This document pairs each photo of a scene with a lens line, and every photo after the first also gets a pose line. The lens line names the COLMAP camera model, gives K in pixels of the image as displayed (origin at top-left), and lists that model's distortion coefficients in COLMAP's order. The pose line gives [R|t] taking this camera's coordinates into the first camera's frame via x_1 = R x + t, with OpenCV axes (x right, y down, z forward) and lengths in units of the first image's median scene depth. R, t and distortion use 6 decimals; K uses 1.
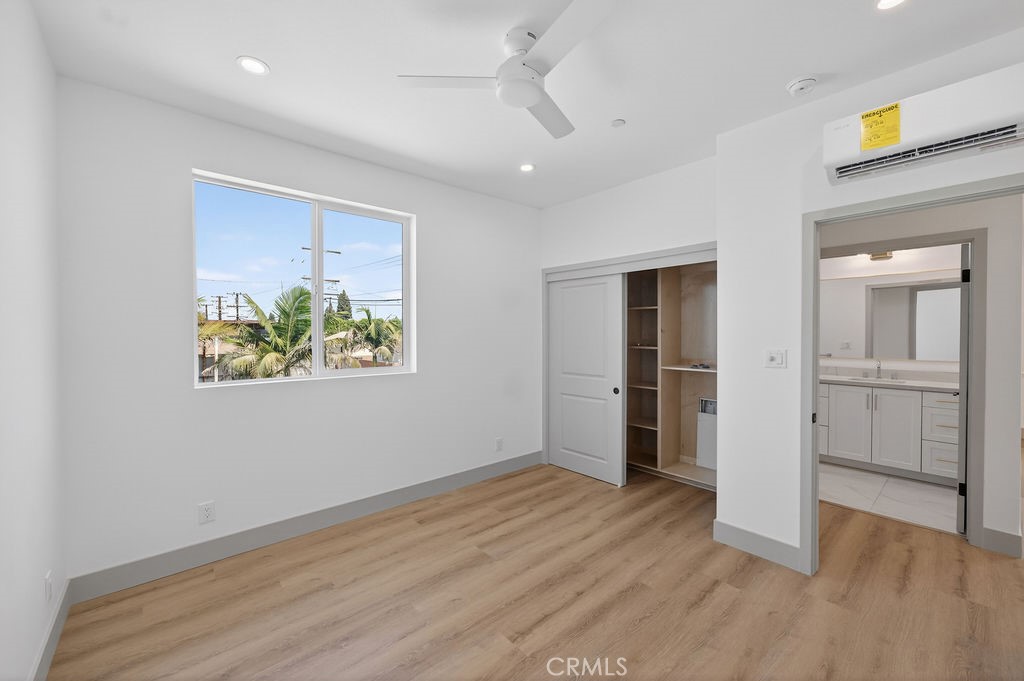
lens RADIAL K [[401.8, 0, 507.5], [0, 401.8, 340.0], [0, 0, 1]] dist [0.000344, 0.000453]
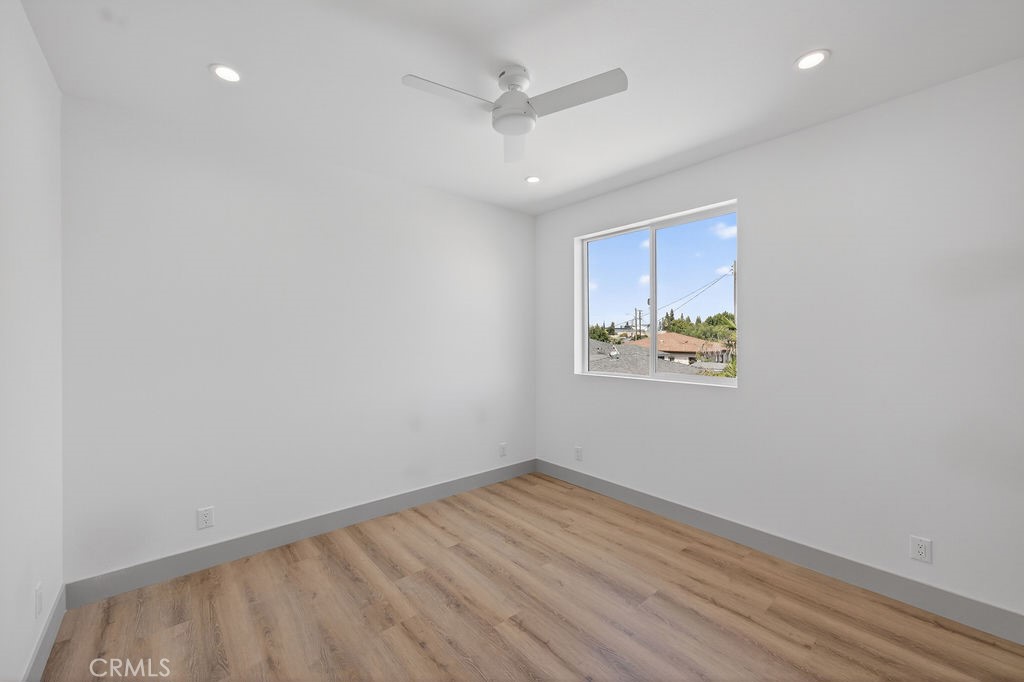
lens RADIAL K [[401.8, 0, 507.5], [0, 401.8, 340.5], [0, 0, 1]] dist [0.000344, 0.000453]
pose [[-0.015202, 0.004394, -0.999875, 0.790695], [-0.013850, 0.999893, 0.004605, -0.016519], [0.999789, 0.013918, -0.015140, 0.703641]]
